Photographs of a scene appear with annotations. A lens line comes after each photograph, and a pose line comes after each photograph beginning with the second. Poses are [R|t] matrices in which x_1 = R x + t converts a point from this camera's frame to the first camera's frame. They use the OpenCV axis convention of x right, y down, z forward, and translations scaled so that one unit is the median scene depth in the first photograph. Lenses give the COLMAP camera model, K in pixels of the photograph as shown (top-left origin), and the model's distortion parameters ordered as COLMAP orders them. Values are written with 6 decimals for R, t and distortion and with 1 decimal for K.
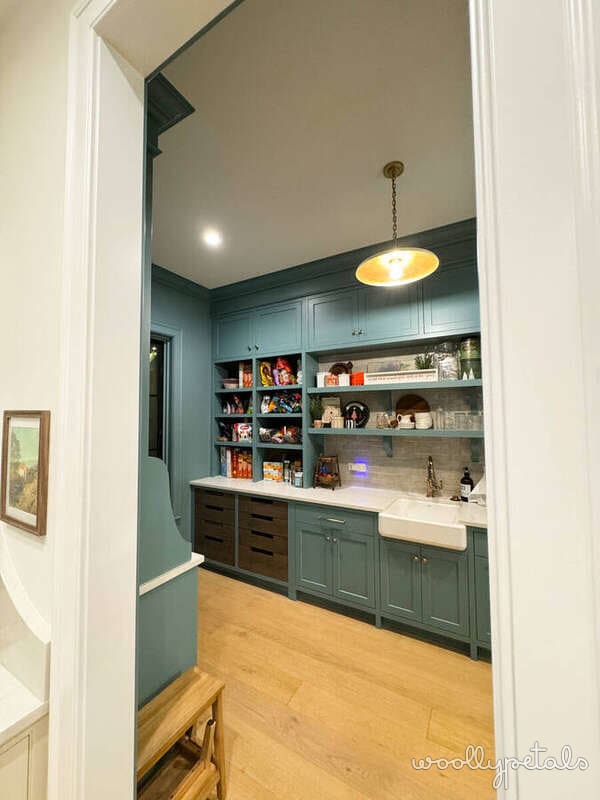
lens RADIAL K [[319.3, 0, 301.3], [0, 319.3, 400.2], [0, 0, 1]] dist [-0.002512, 0.000114]
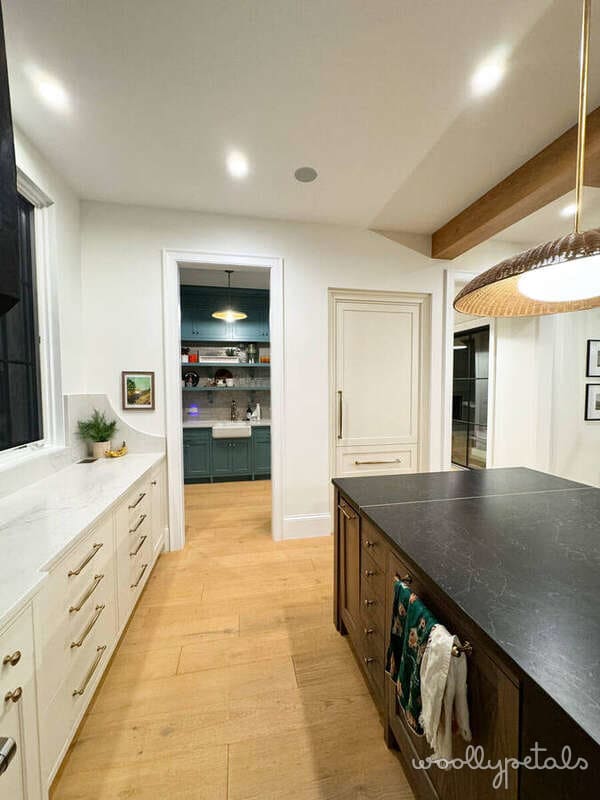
lens RADIAL K [[319.3, 0, 301.3], [0, 319.3, 400.2], [0, 0, 1]] dist [-0.002512, 0.000114]
pose [[0.756514, -0.027567, 0.653396, -0.514203], [-0.030504, 0.996536, 0.077363, 0.006416], [-0.653265, -0.078458, 0.753053, -0.695818]]
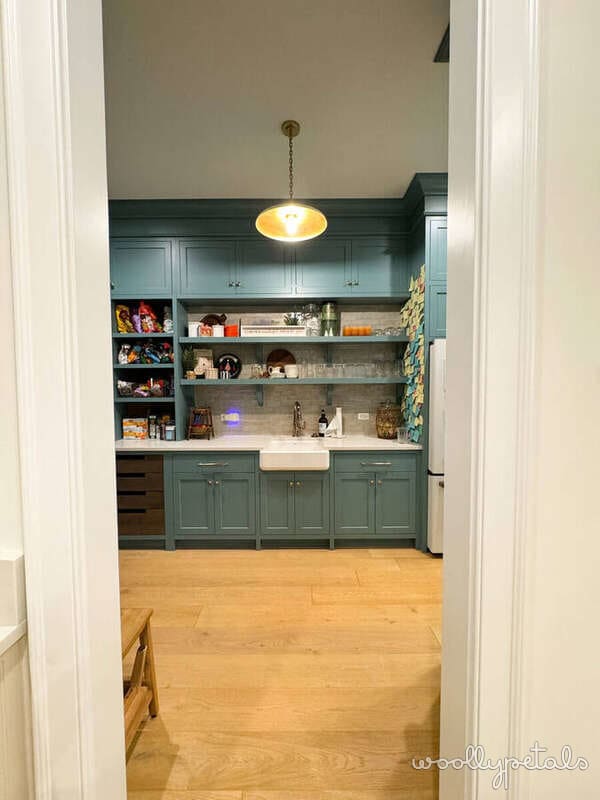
lens RADIAL K [[319.3, 0, 301.3], [0, 319.3, 400.2], [0, 0, 1]] dist [-0.002512, 0.000114]
pose [[0.868624, -0.022095, 0.494980, -0.142841], [-0.020989, 0.996468, 0.081314, 0.065818], [-0.495028, -0.081020, 0.865092, -0.018424]]
